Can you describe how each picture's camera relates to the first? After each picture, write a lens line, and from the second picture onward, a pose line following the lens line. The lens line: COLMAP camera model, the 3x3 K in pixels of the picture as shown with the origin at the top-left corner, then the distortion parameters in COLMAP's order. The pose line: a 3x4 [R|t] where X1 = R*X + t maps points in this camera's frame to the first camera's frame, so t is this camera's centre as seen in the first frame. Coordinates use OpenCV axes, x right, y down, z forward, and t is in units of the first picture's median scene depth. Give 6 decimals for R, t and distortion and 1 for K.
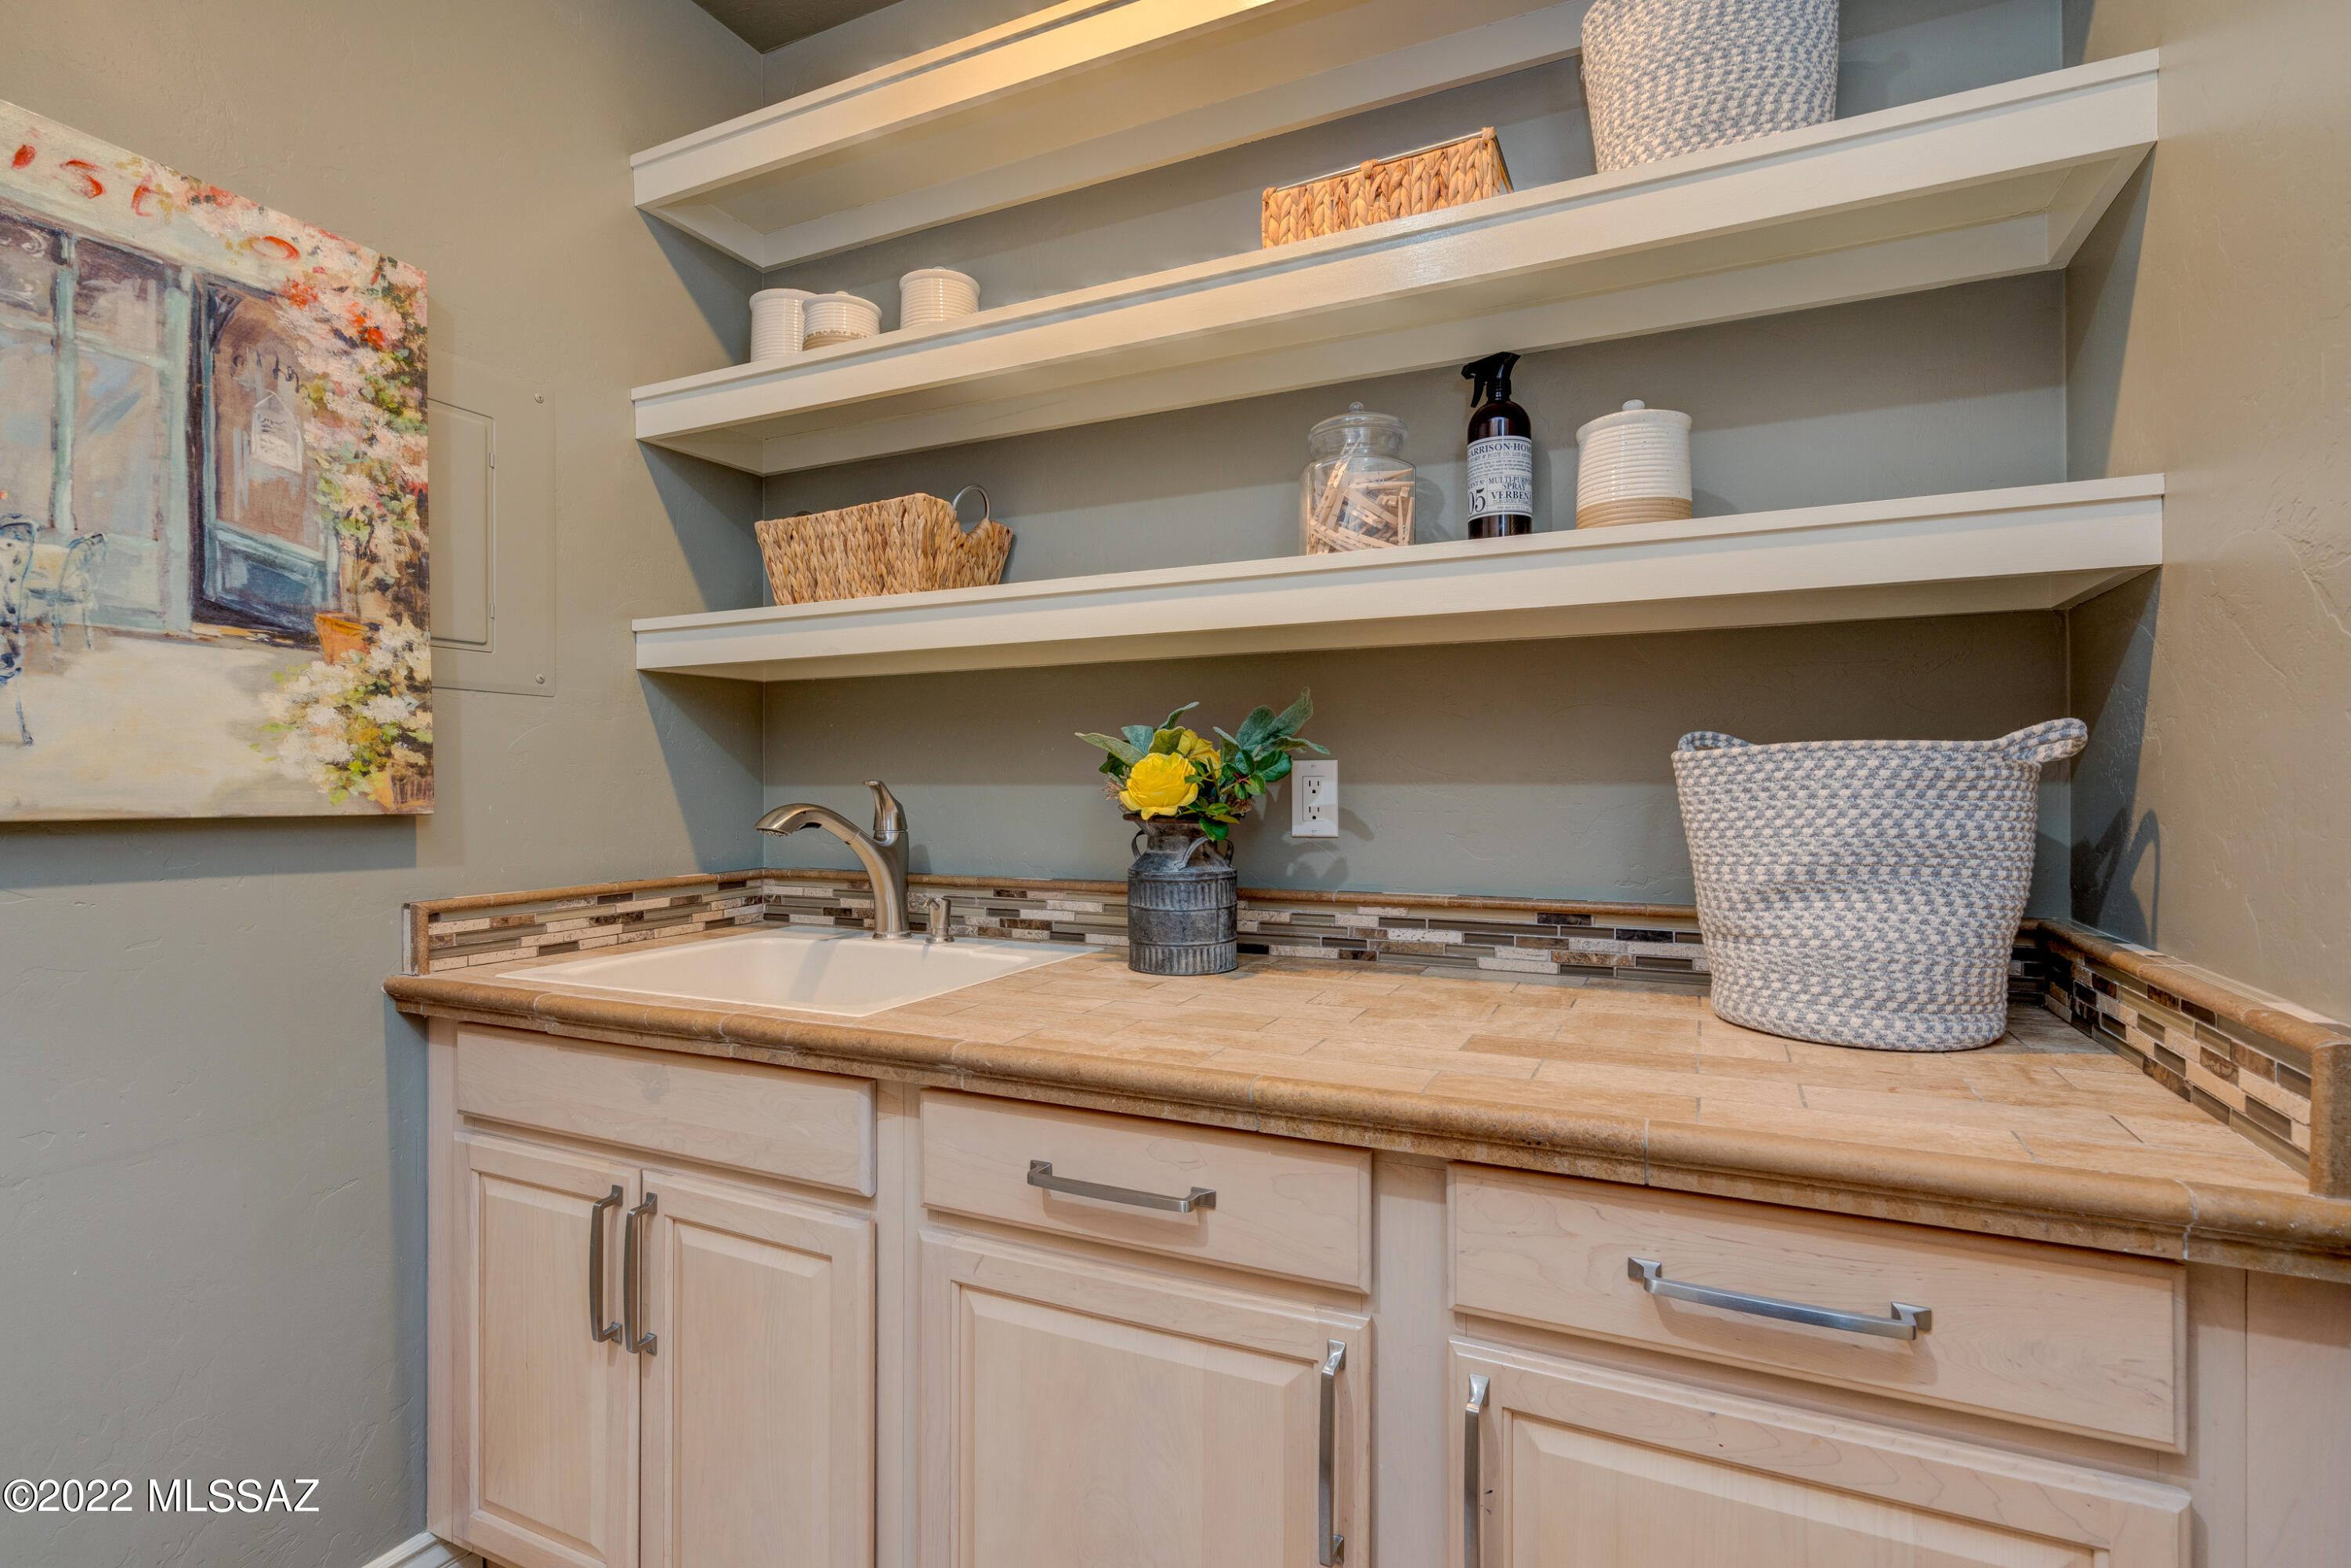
lens RADIAL K [[1065.3, 0, 1176.8], [0, 1065.3, 786.8], [0, 0, 1]] dist [-0.011902, 0.002495]
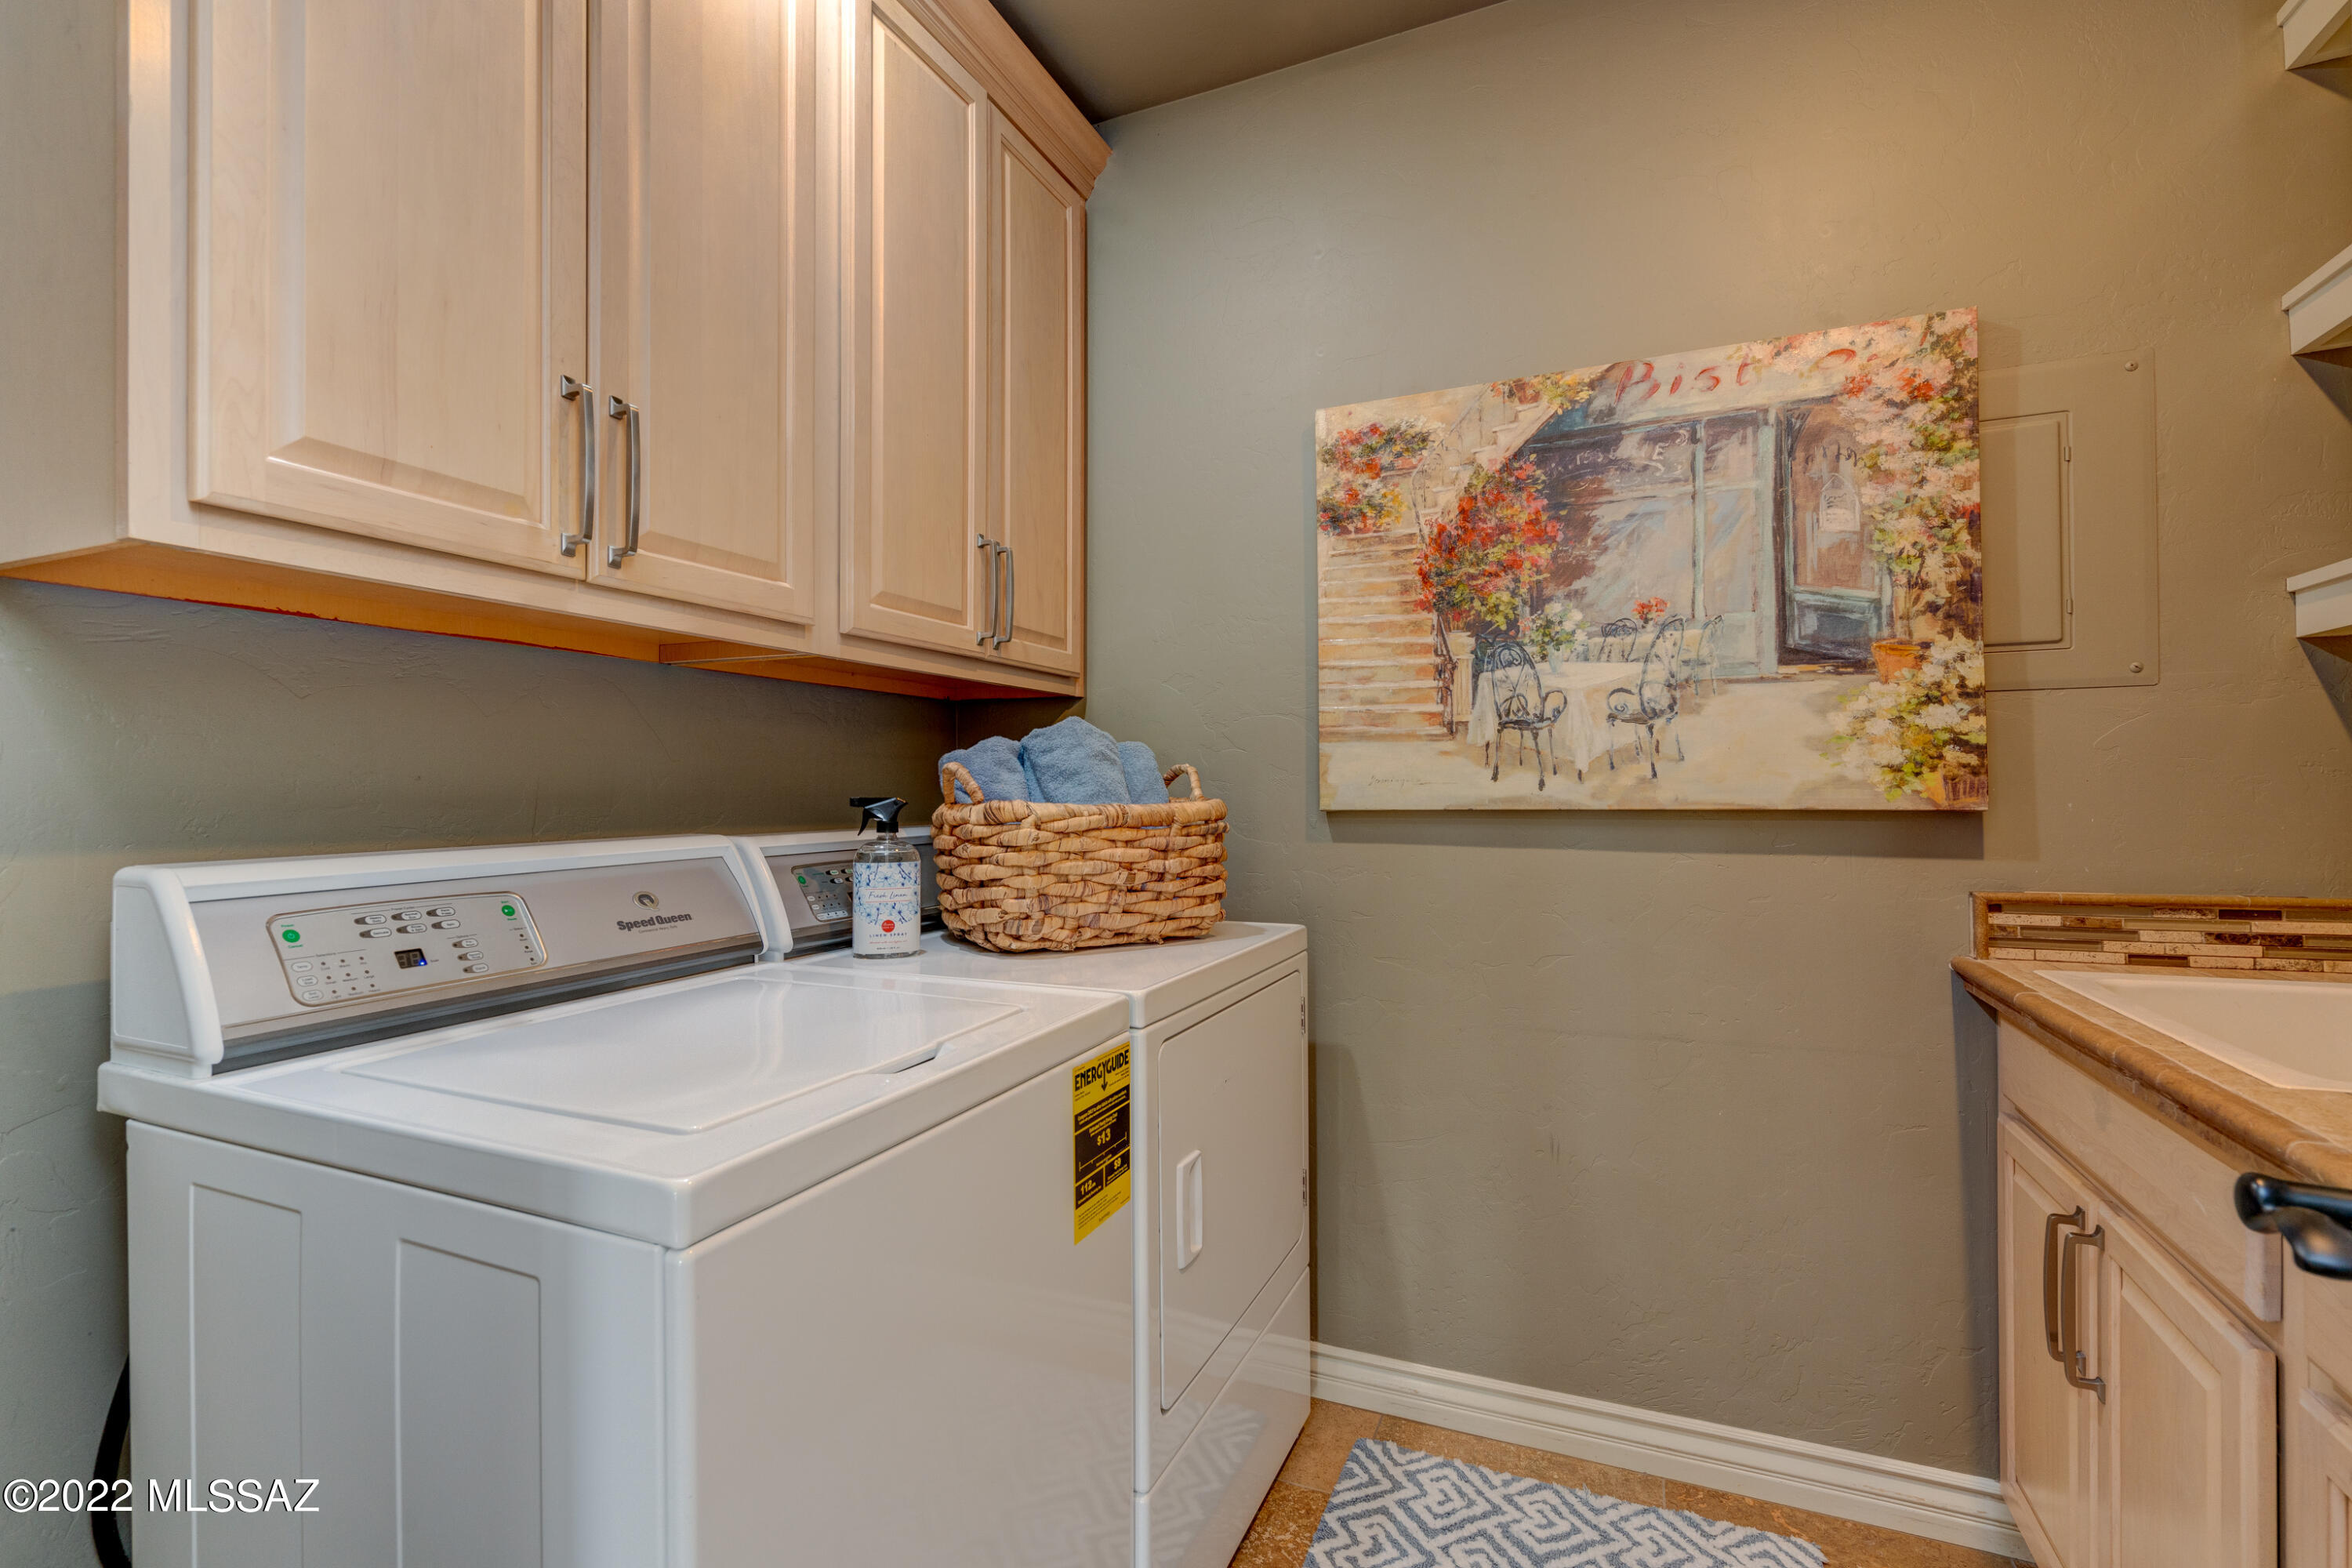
lens RADIAL K [[1065.8, 0, 1178.5], [0, 1065.8, 786.2], [0, 0, 1]] dist [-0.011902, 0.002495]
pose [[0.041523, -0.002894, -0.999133, 0.357976], [0.009629, 0.999951, -0.002496, -0.004328], [0.999091, -0.009517, 0.041549, 0.151556]]
